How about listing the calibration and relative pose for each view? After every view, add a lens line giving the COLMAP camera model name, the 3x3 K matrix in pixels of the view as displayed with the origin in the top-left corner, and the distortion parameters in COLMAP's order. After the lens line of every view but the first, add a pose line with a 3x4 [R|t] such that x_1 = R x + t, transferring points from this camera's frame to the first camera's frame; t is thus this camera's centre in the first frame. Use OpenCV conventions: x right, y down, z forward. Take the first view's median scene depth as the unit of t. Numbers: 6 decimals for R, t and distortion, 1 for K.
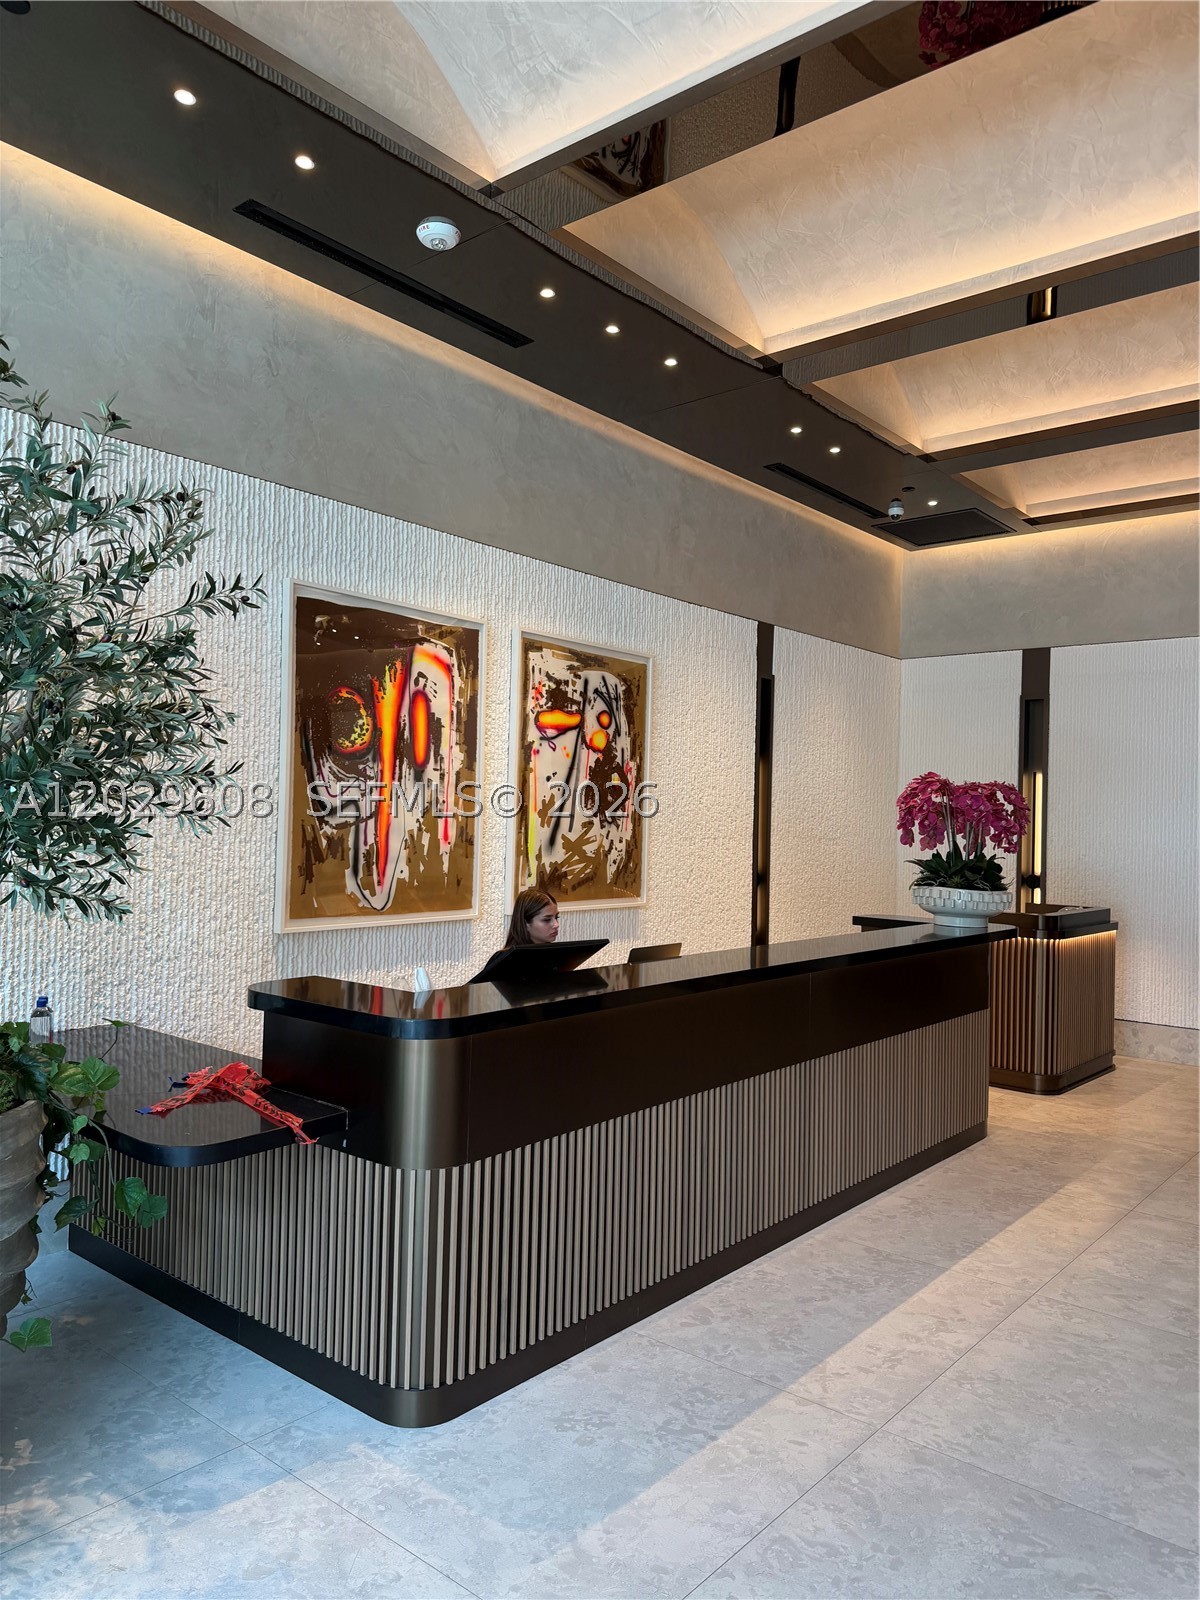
lens RADIAL K [[1145.0, 0, 598.6], [0, 1145.0, 796.4], [0, 0, 1]] dist [0.036418, -0.035319]
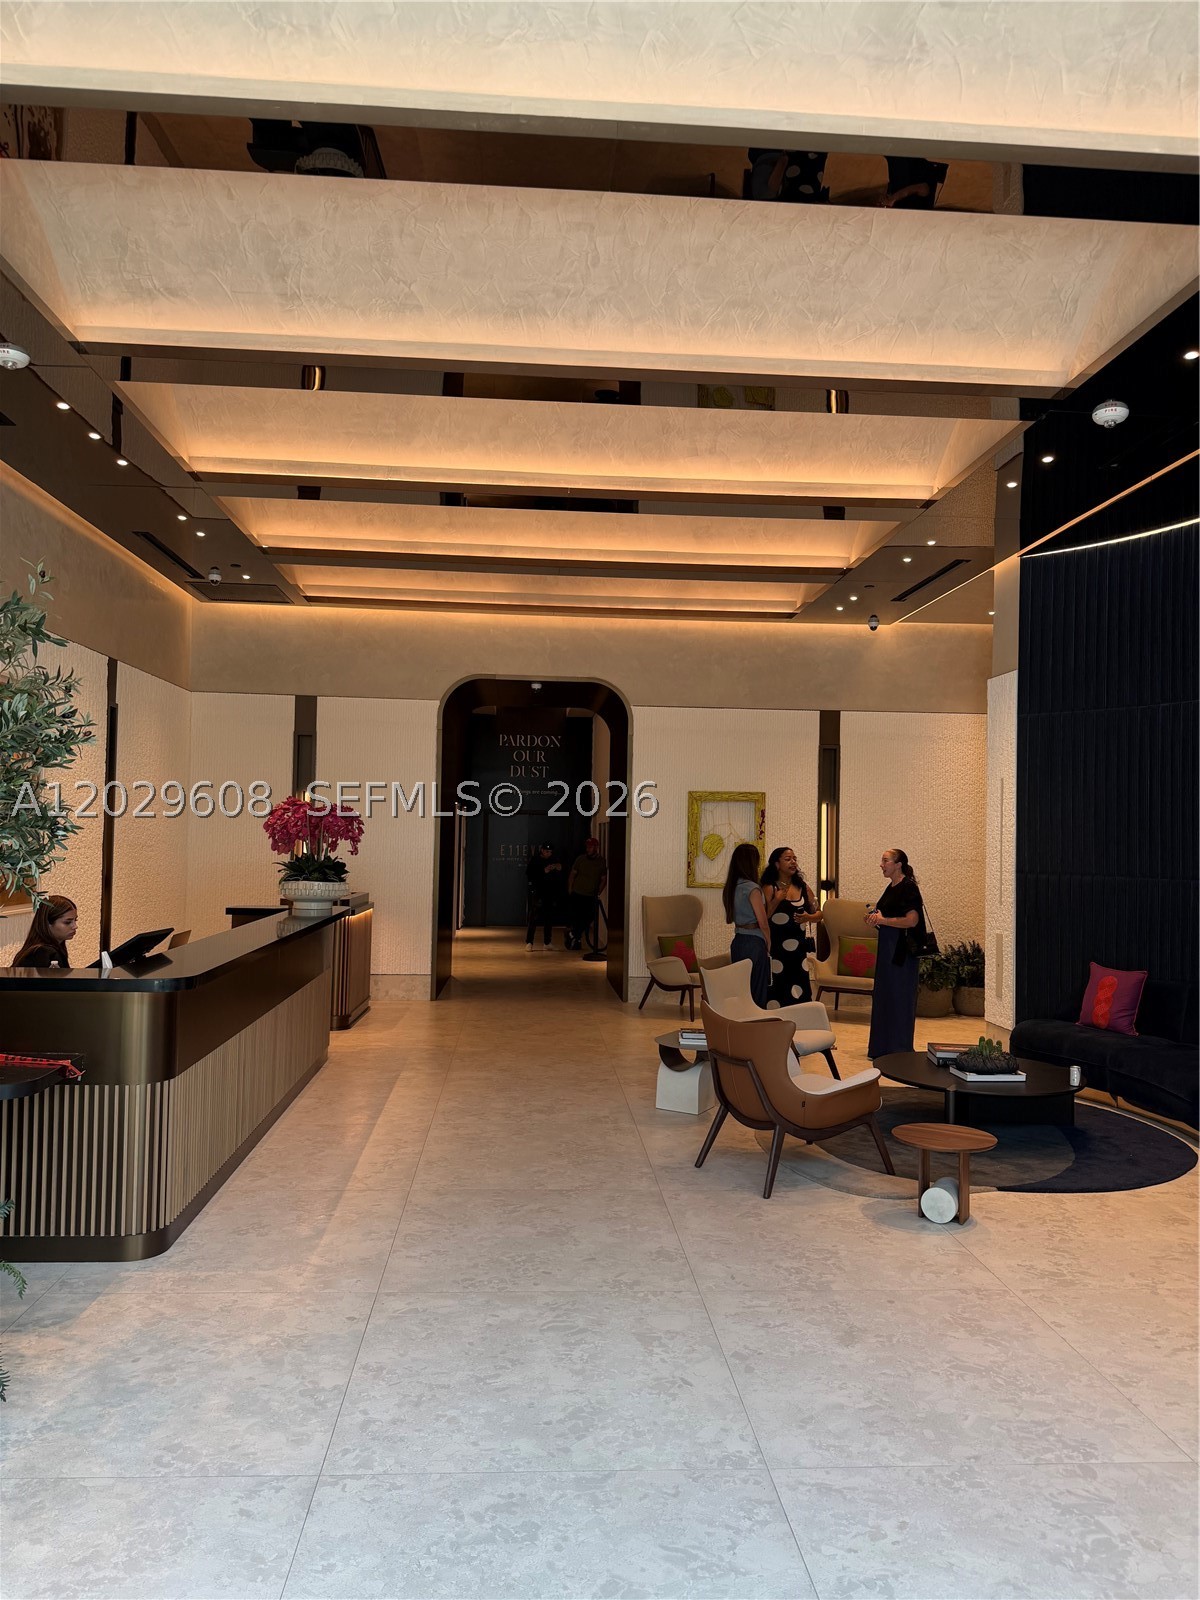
lens RADIAL K [[1145.0, 0, 598.3], [0, 1145.0, 803.0], [0, 0, 1]] dist [0.036418, -0.035319]
pose [[0.722682, 0.010788, 0.691096, -0.571523], [-0.017868, 0.999836, 0.003078, -0.036275], [-0.690949, -0.014573, 0.722756, -0.336194]]
